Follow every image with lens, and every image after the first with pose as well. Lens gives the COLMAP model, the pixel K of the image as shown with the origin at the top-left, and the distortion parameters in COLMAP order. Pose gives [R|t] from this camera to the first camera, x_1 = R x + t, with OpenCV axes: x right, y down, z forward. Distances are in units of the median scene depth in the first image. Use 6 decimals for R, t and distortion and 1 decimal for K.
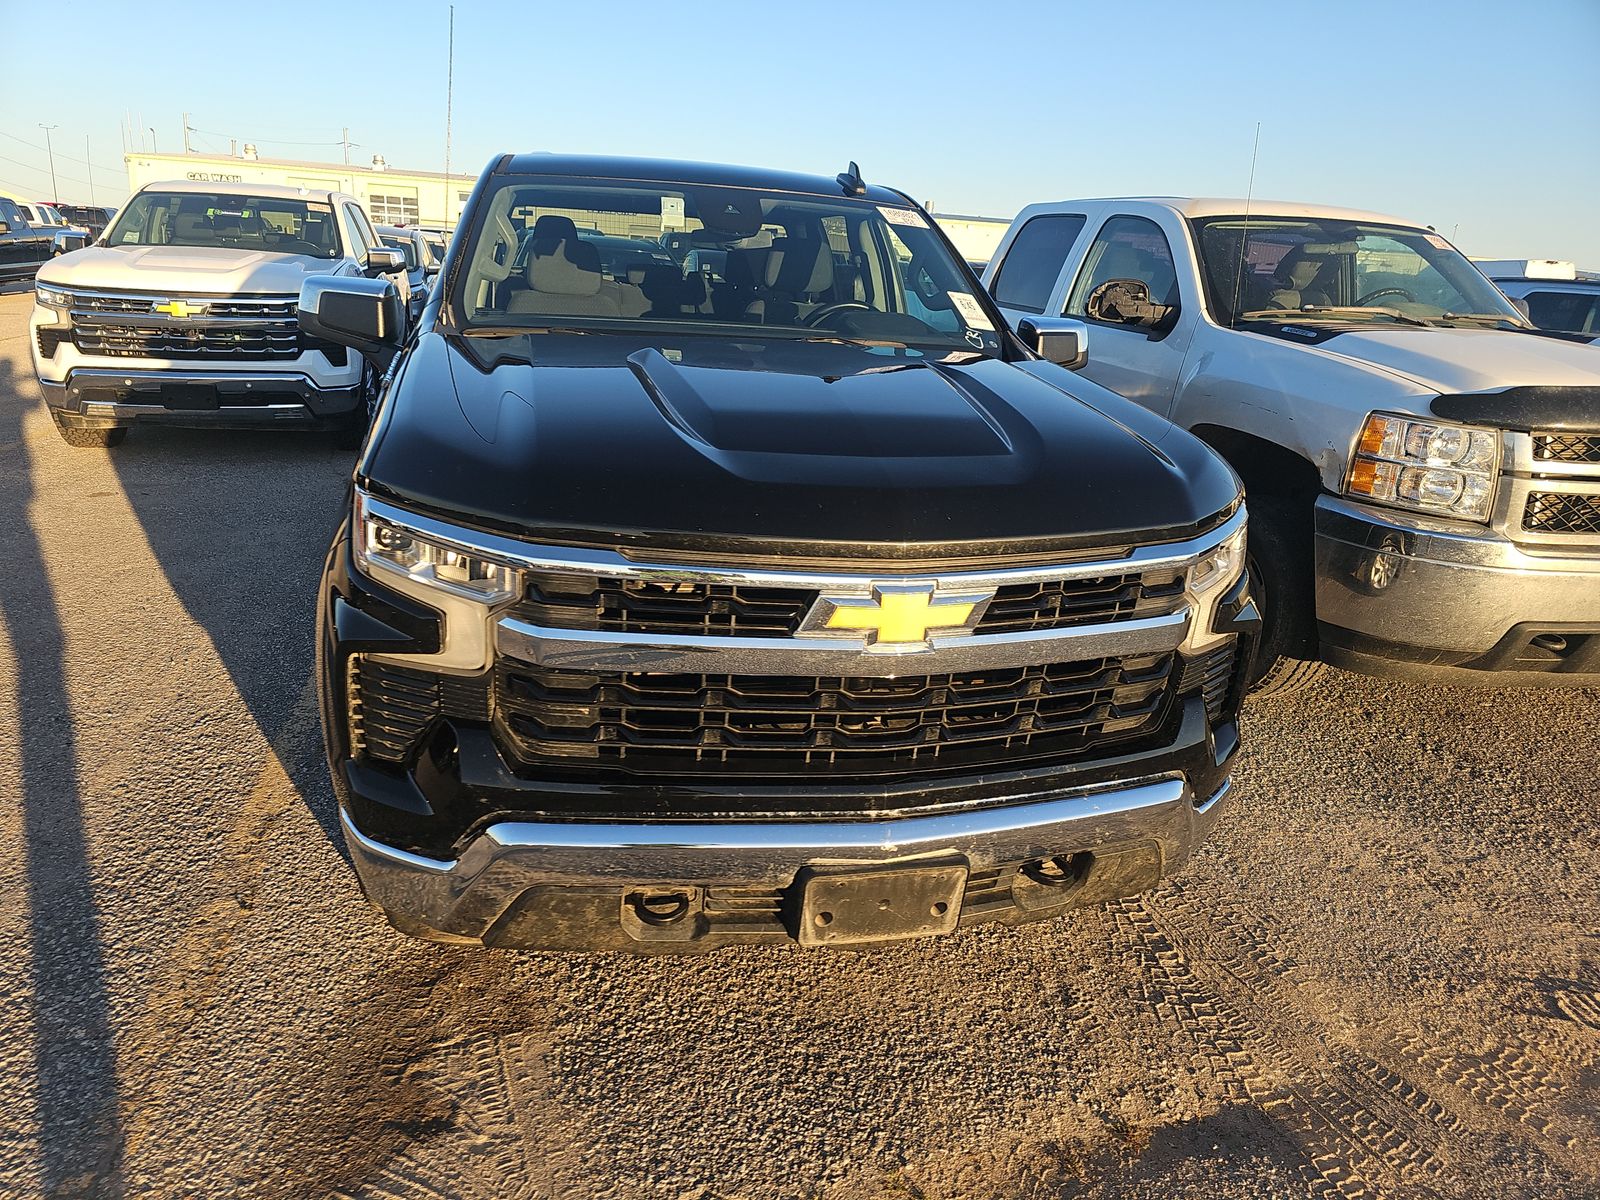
lens RADIAL K [[1065.2, 0, 780.5], [0, 1065.2, 564.2], [0, 0, 1]] dist [0.065234, -0.059888]
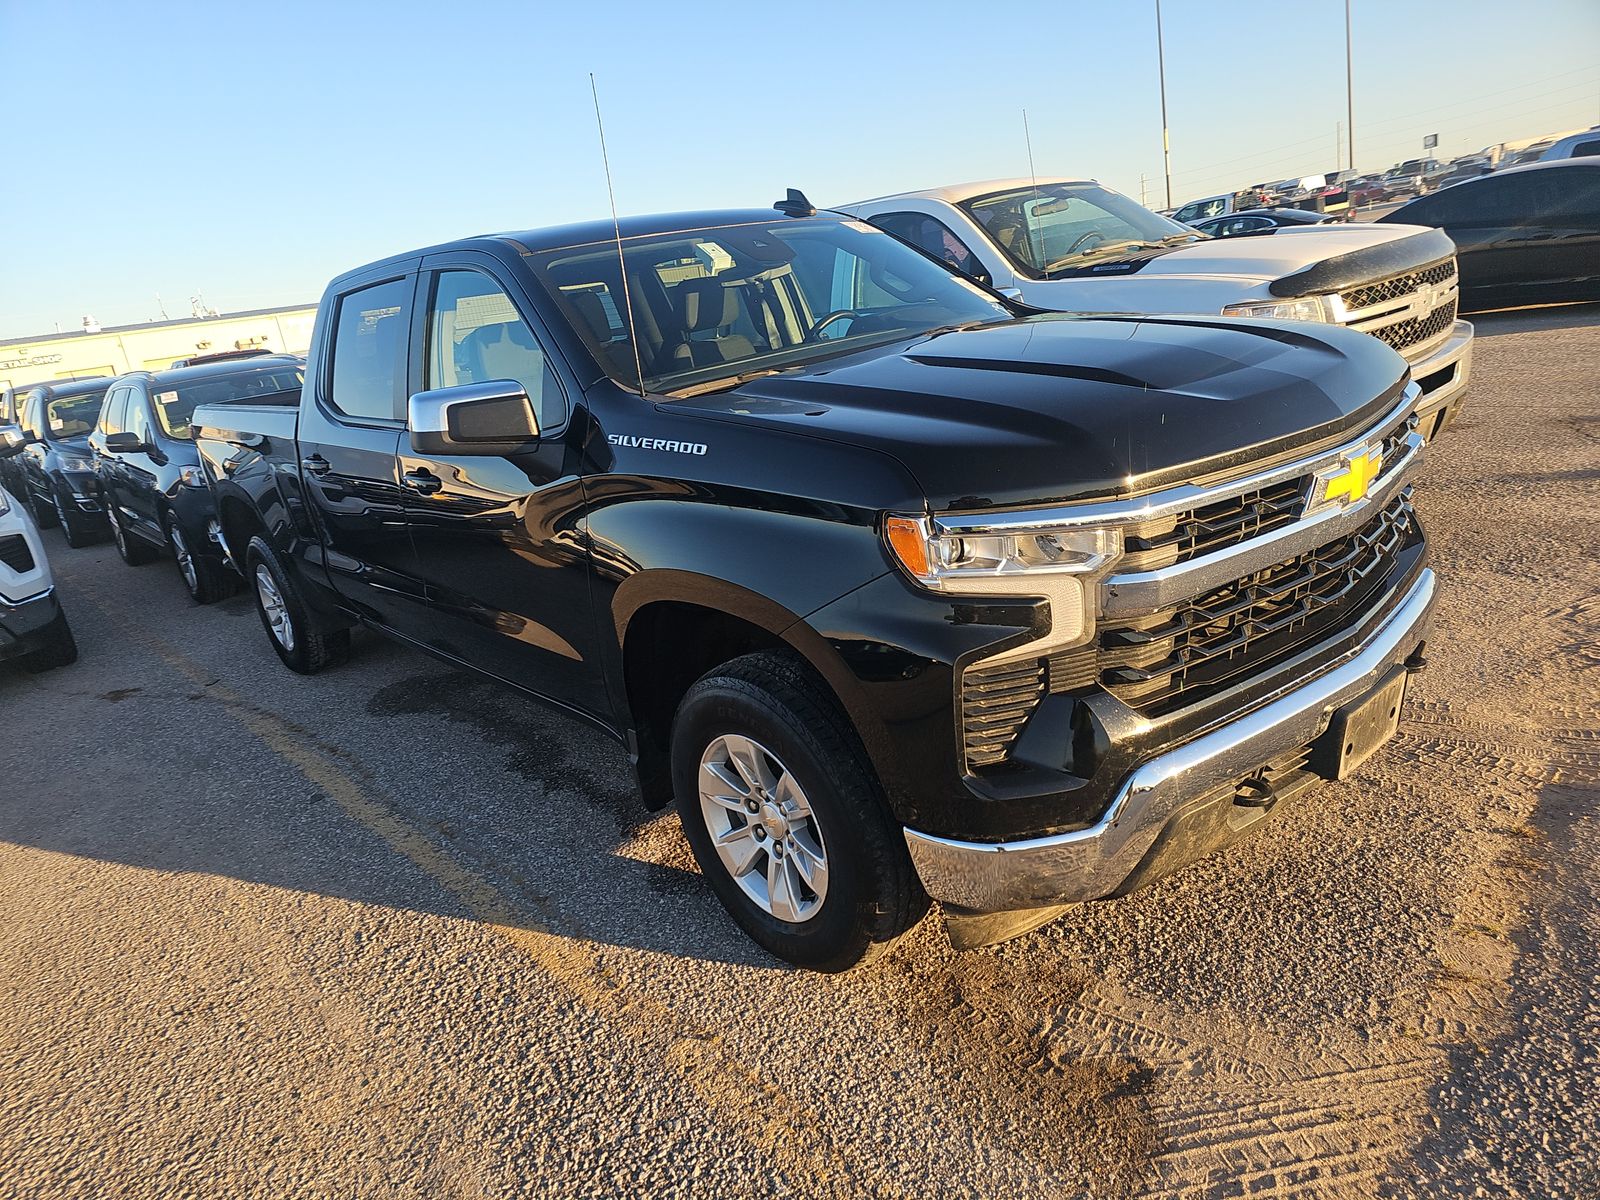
lens RADIAL K [[1065.2, 0, 780.5], [0, 1065.2, 564.2], [0, 0, 1]] dist [0.065234, -0.059888]
pose [[0.871874, -0.300336, 0.386826, -0.770394], [0.319148, 0.947564, 0.016365, -0.068912], [-0.371457, 0.109186, 0.922007, 0.100074]]
